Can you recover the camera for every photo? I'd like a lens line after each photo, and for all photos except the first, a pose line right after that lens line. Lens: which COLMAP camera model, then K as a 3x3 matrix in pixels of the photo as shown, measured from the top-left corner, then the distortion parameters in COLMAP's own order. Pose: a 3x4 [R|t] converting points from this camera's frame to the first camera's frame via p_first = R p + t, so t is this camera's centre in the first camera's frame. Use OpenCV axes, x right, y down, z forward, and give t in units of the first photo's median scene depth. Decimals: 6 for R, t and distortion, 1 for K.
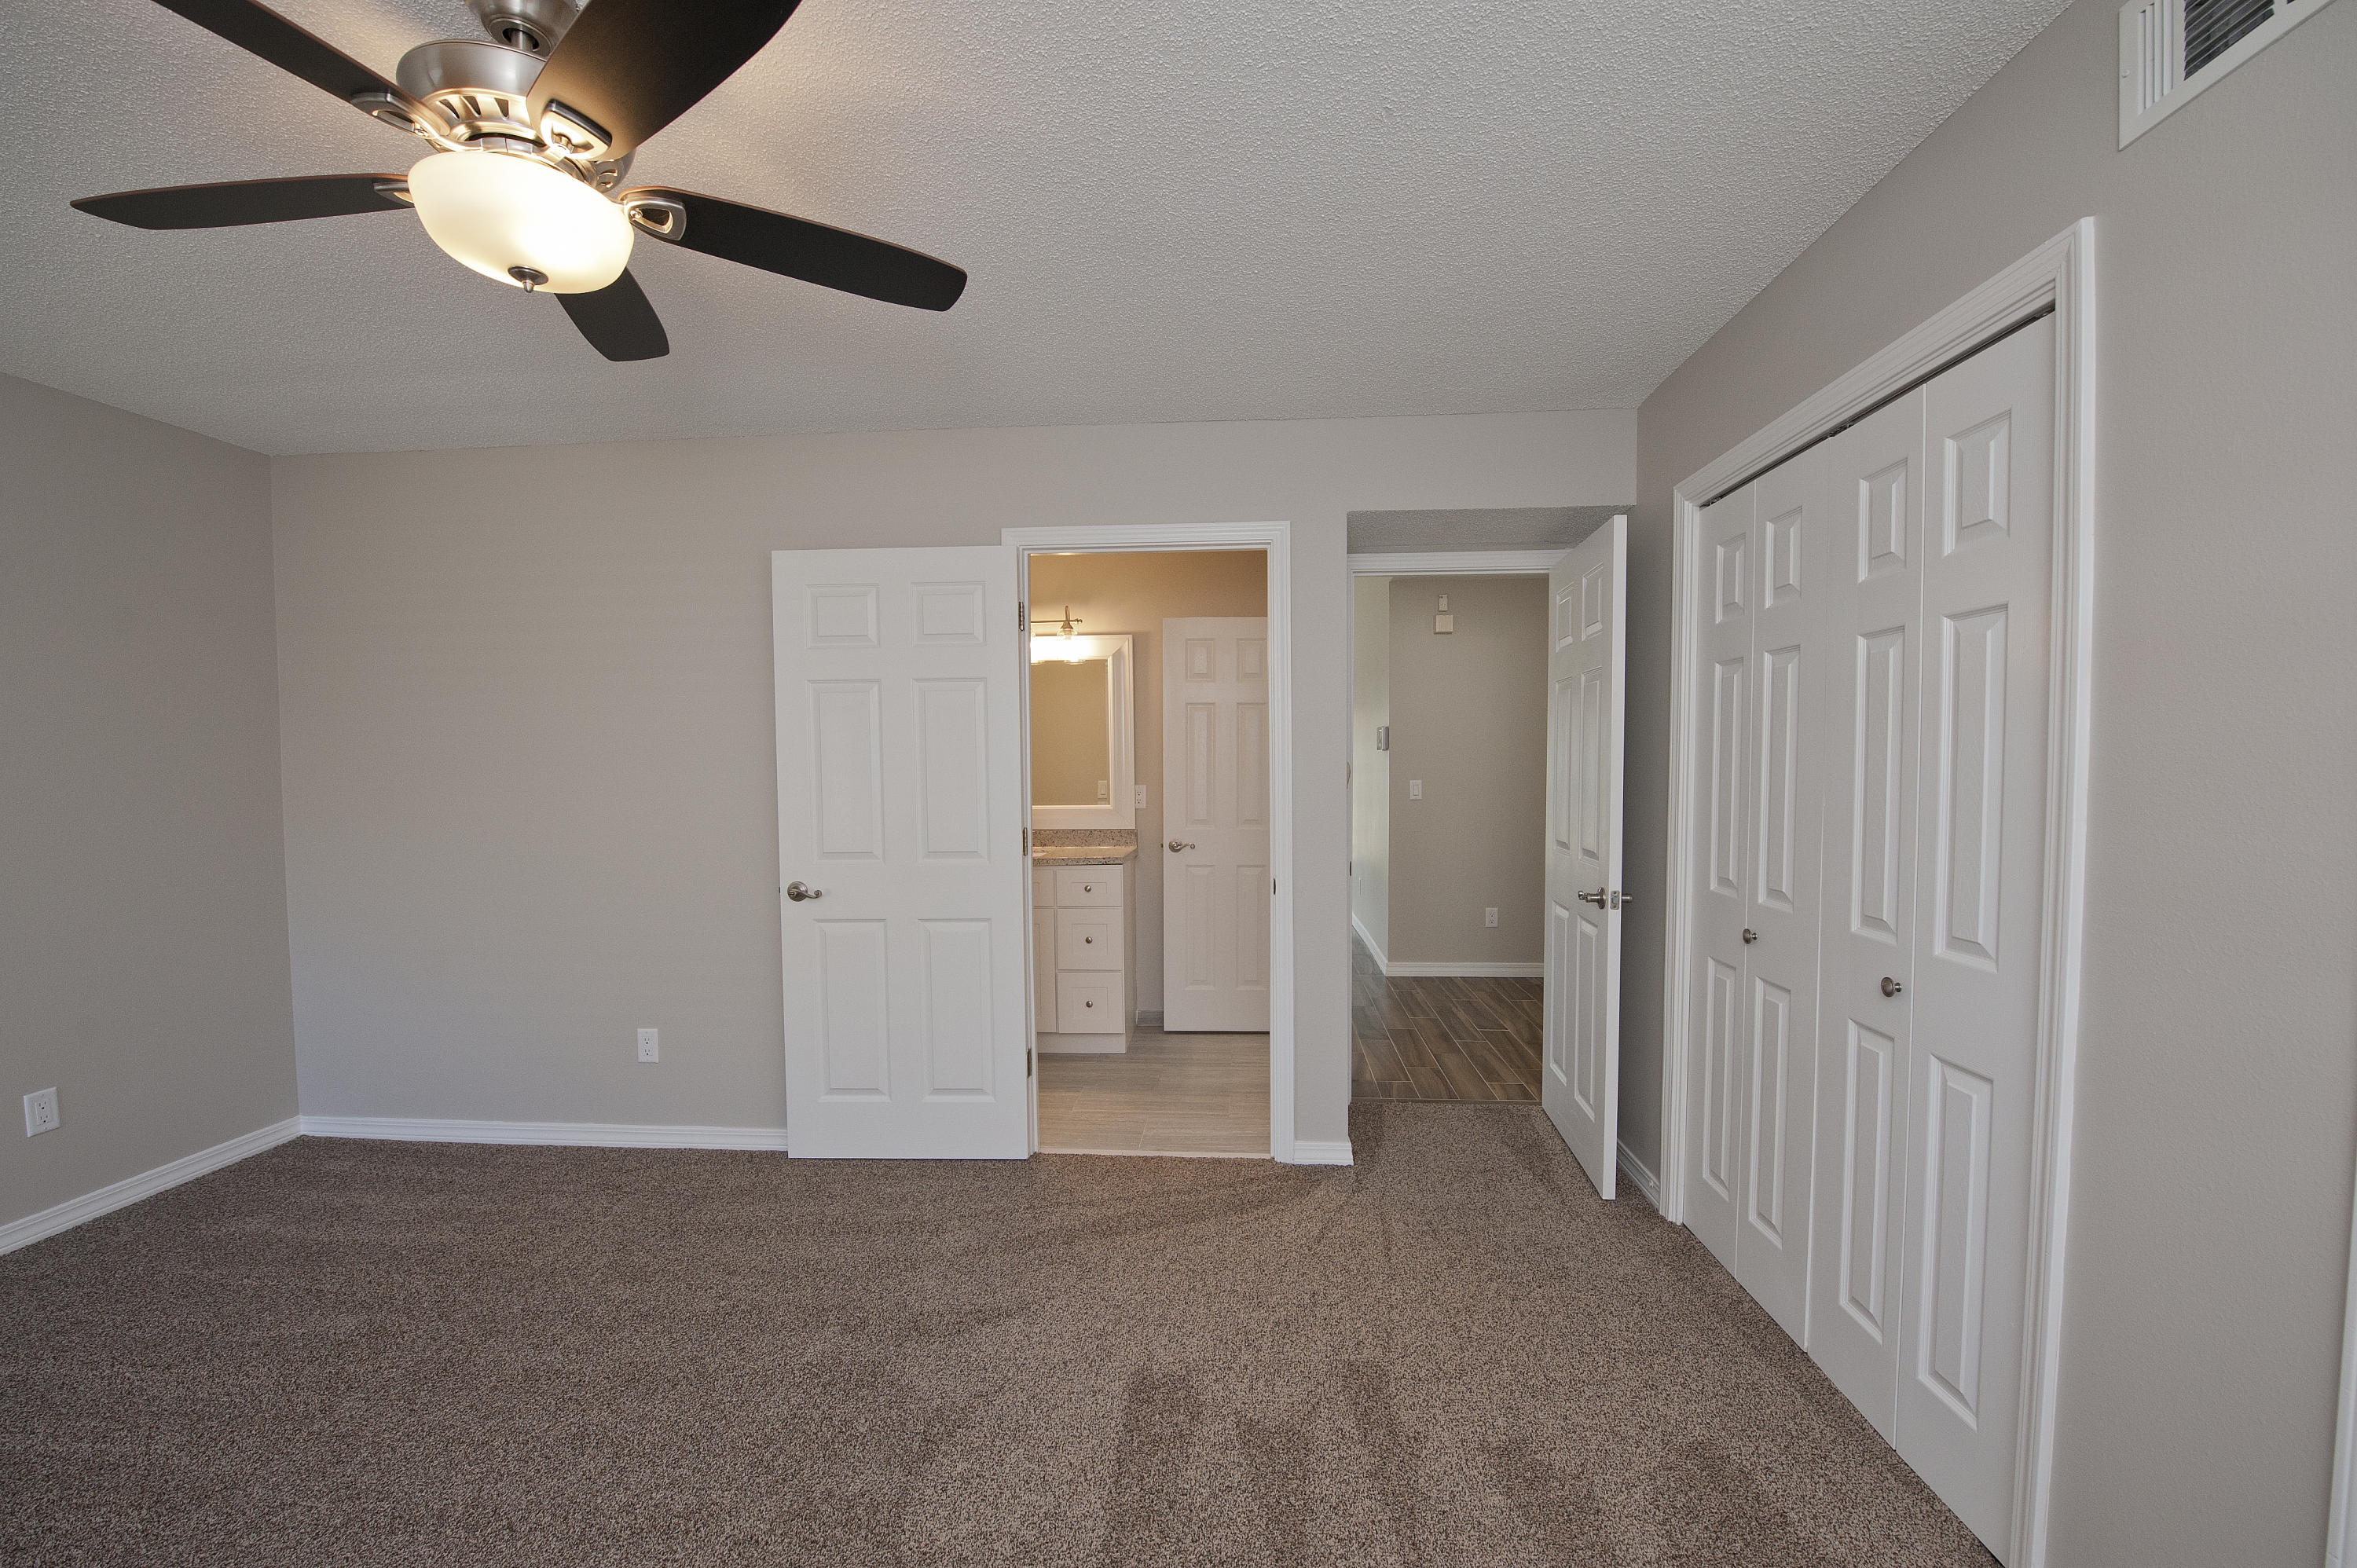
lens RADIAL K [[951.3, 0, 1177.0], [0, 951.3, 793.3], [0, 0, 1]] dist [-0.012889, -0.001691]
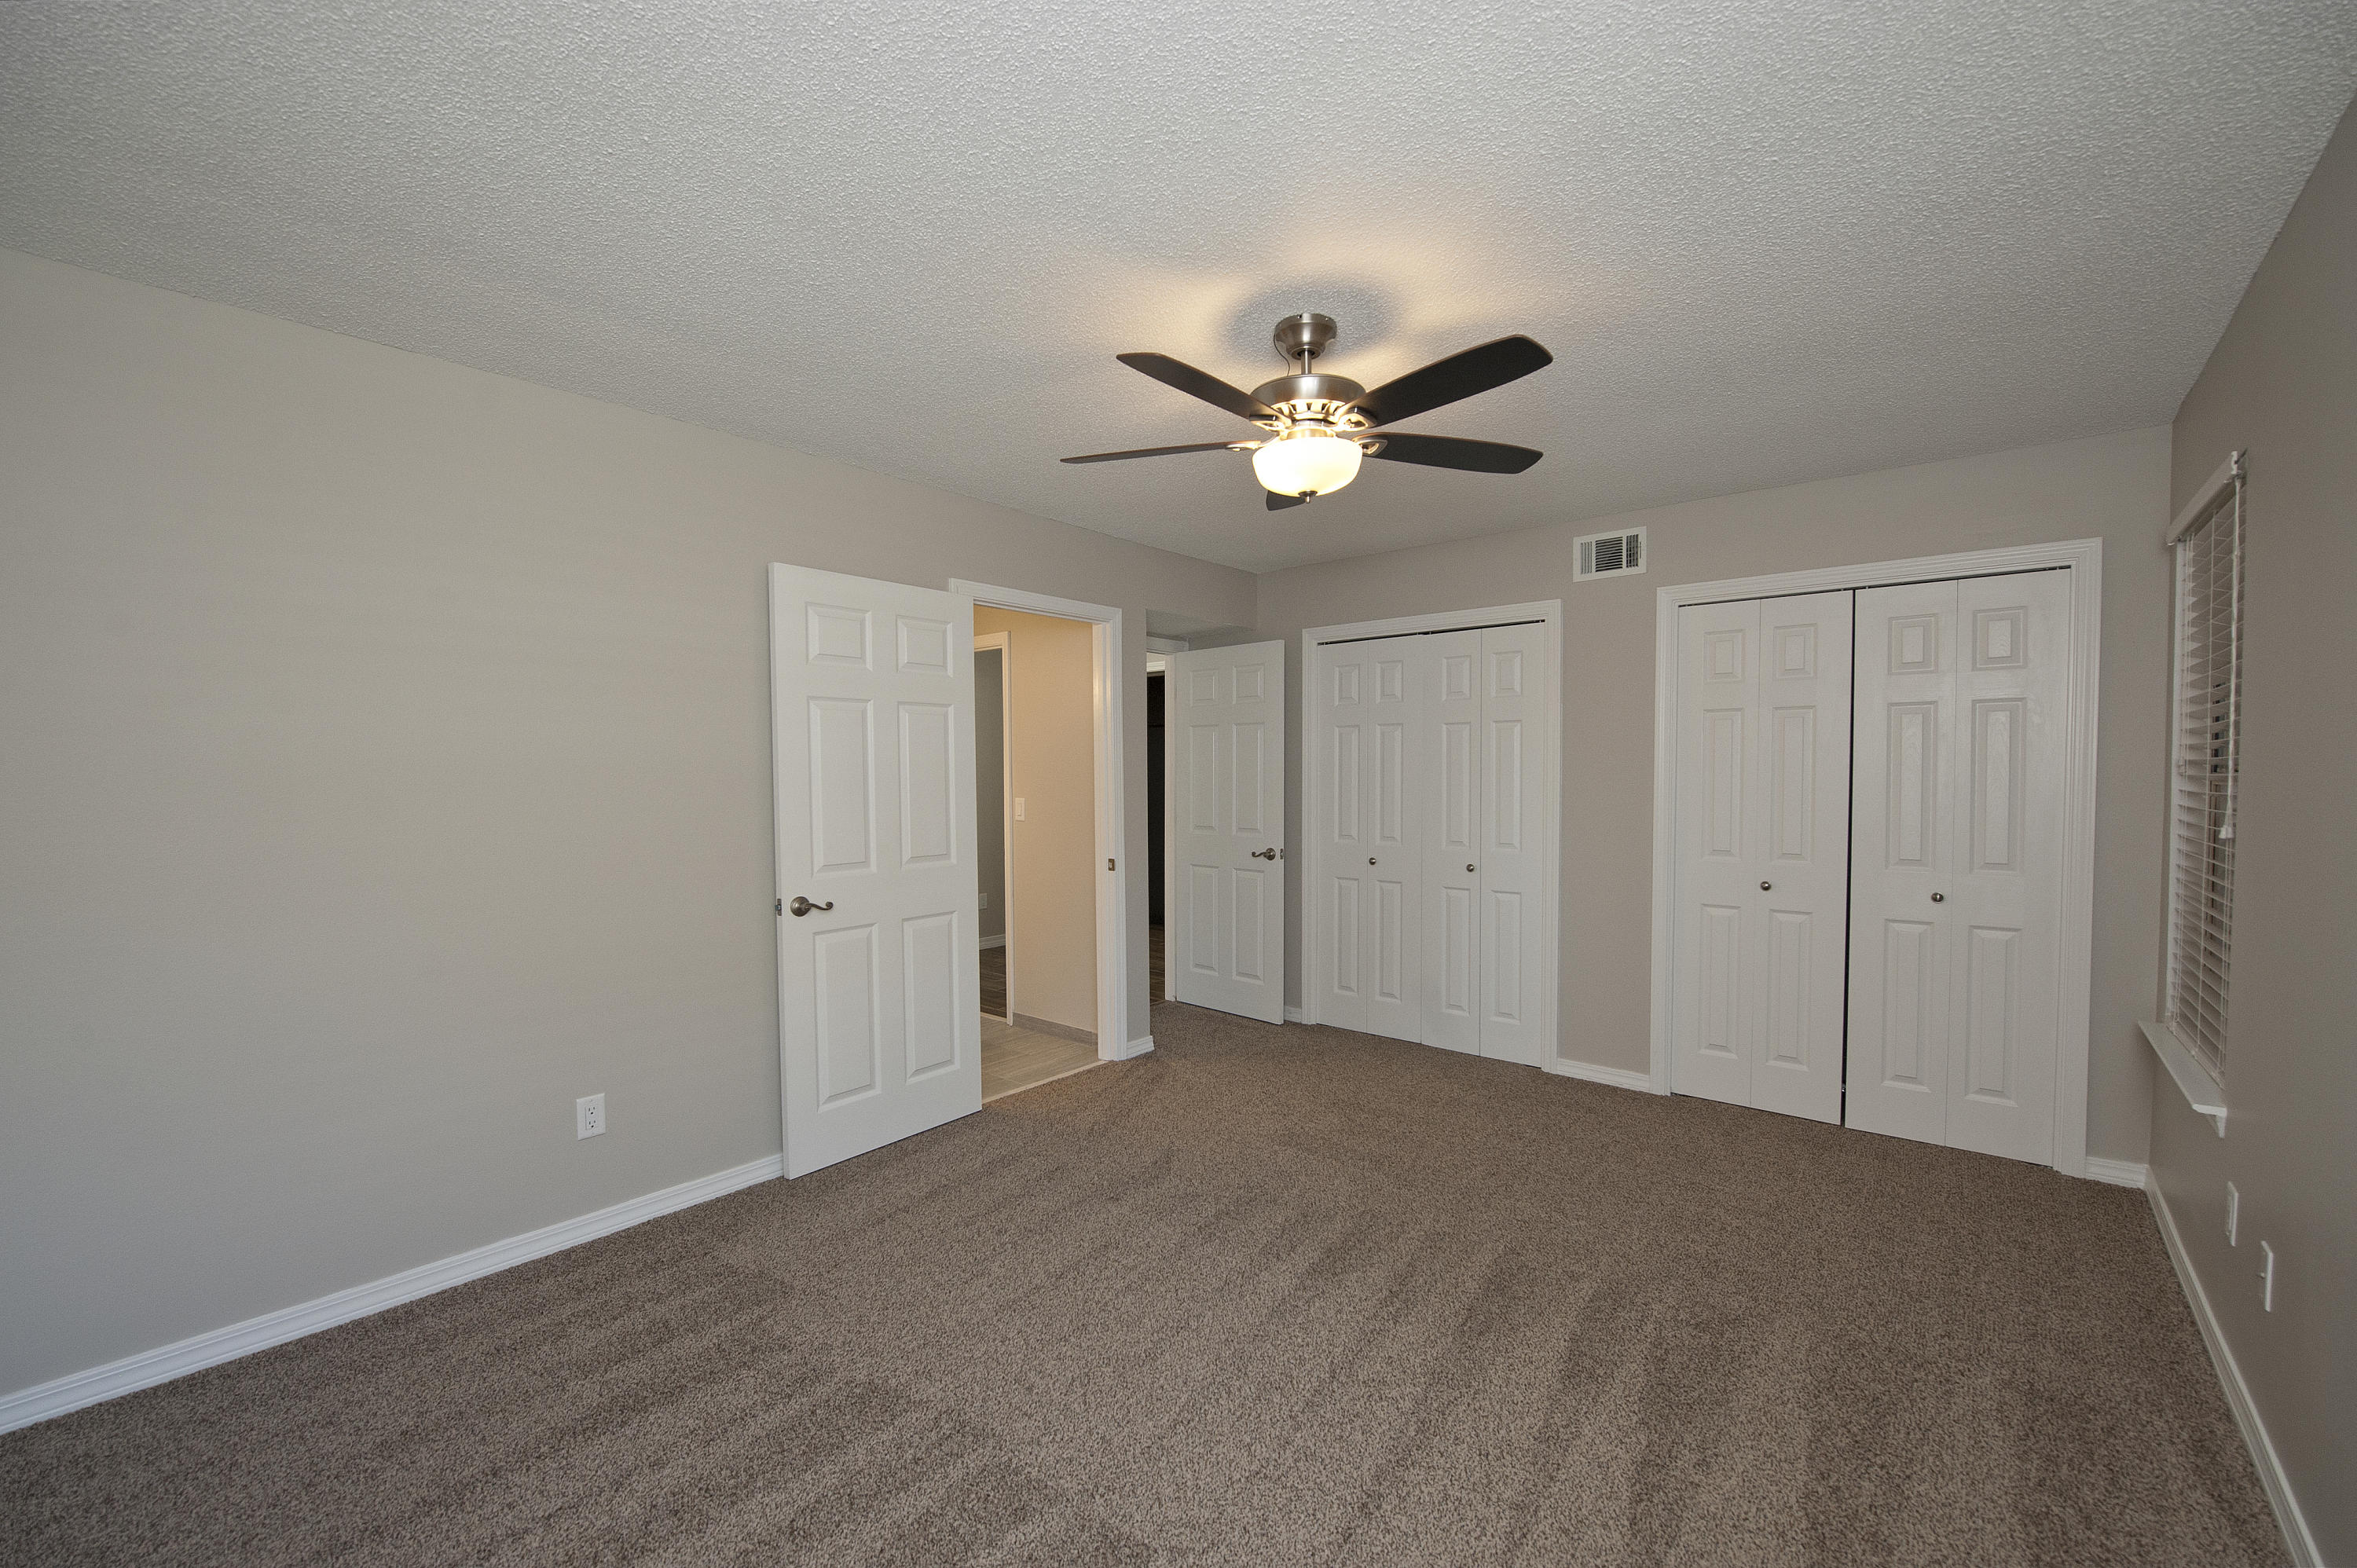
lens RADIAL K [[951.3, 0, 1192.3], [0, 951.3, 783.1], [0, 0, 1]] dist [-0.012889, -0.001691]
pose [[0.586344, -0.005991, 0.810040, -0.967767], [0.028866, 0.999492, -0.013503, -0.000619], [-0.809548, 0.031300, 0.586219, 0.075580]]
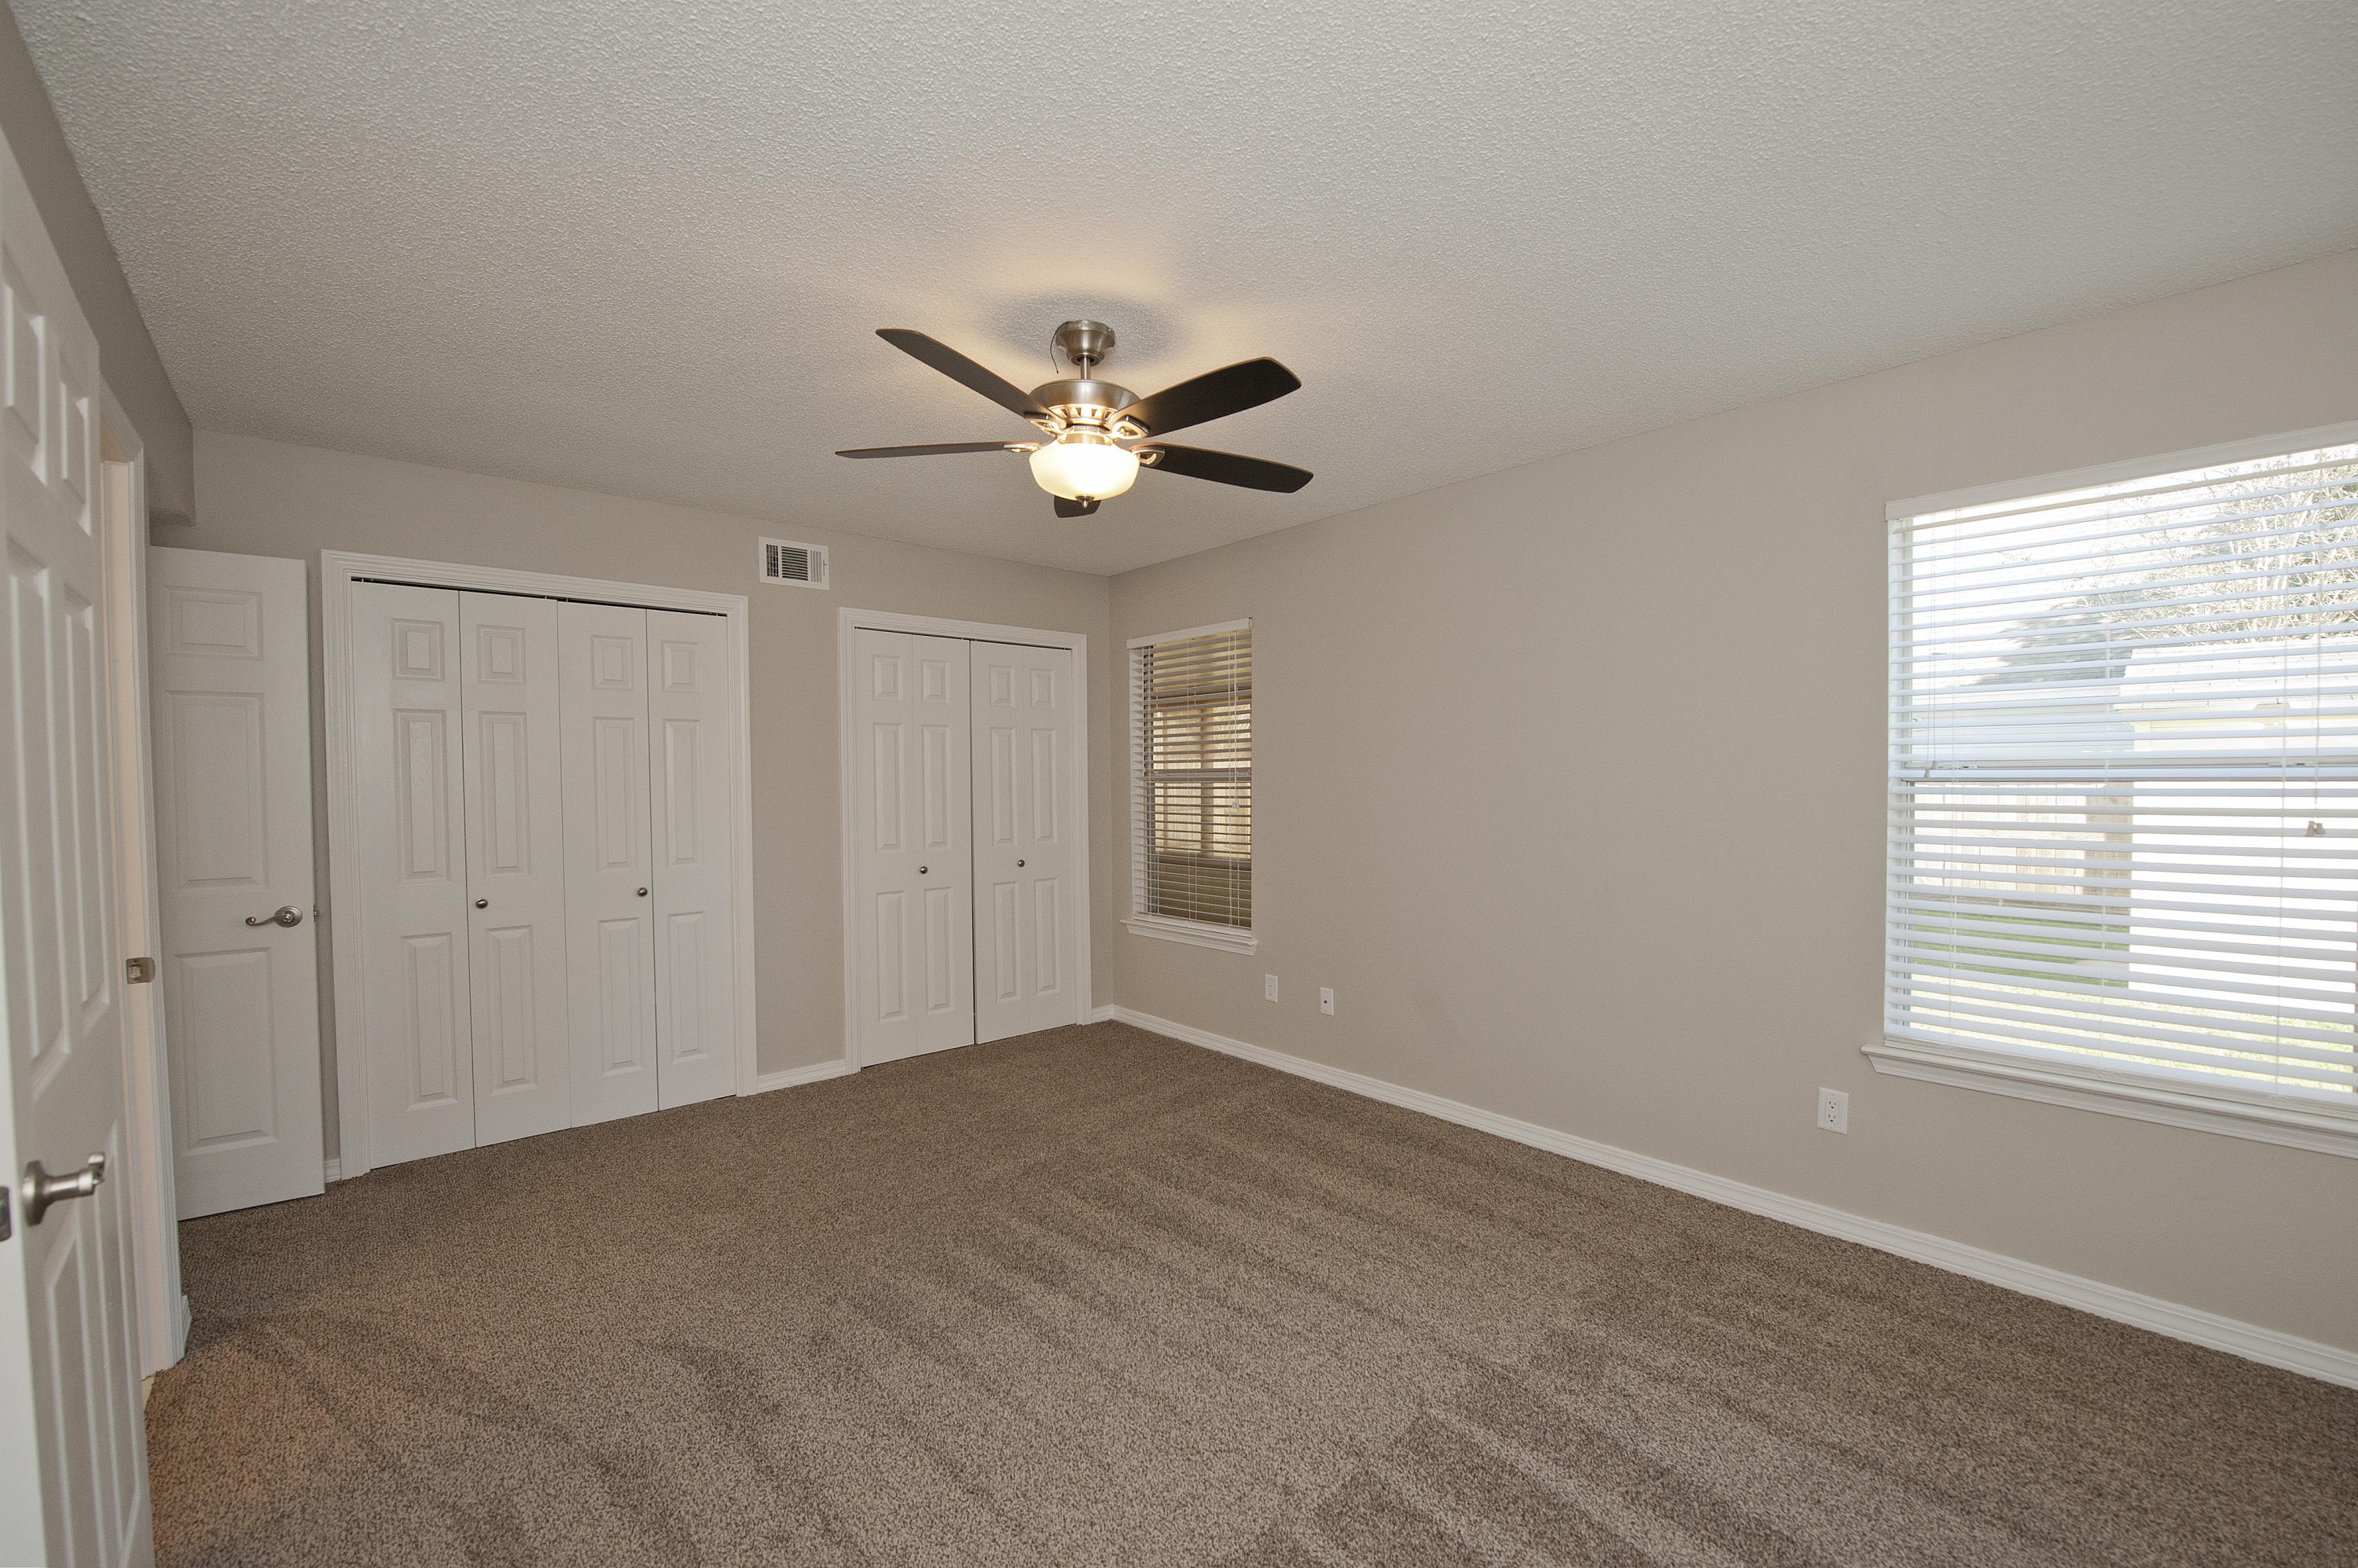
lens RADIAL K [[951.8, 0, 1190.6], [0, 951.8, 776.8], [0, 0, 1]] dist [-0.012889, -0.001691]
pose [[-0.714242, 0.007846, 0.699855, -0.897197], [0.034277, 0.999129, 0.023781, -0.030570], [-0.699059, 0.040974, -0.713889, 0.948750]]
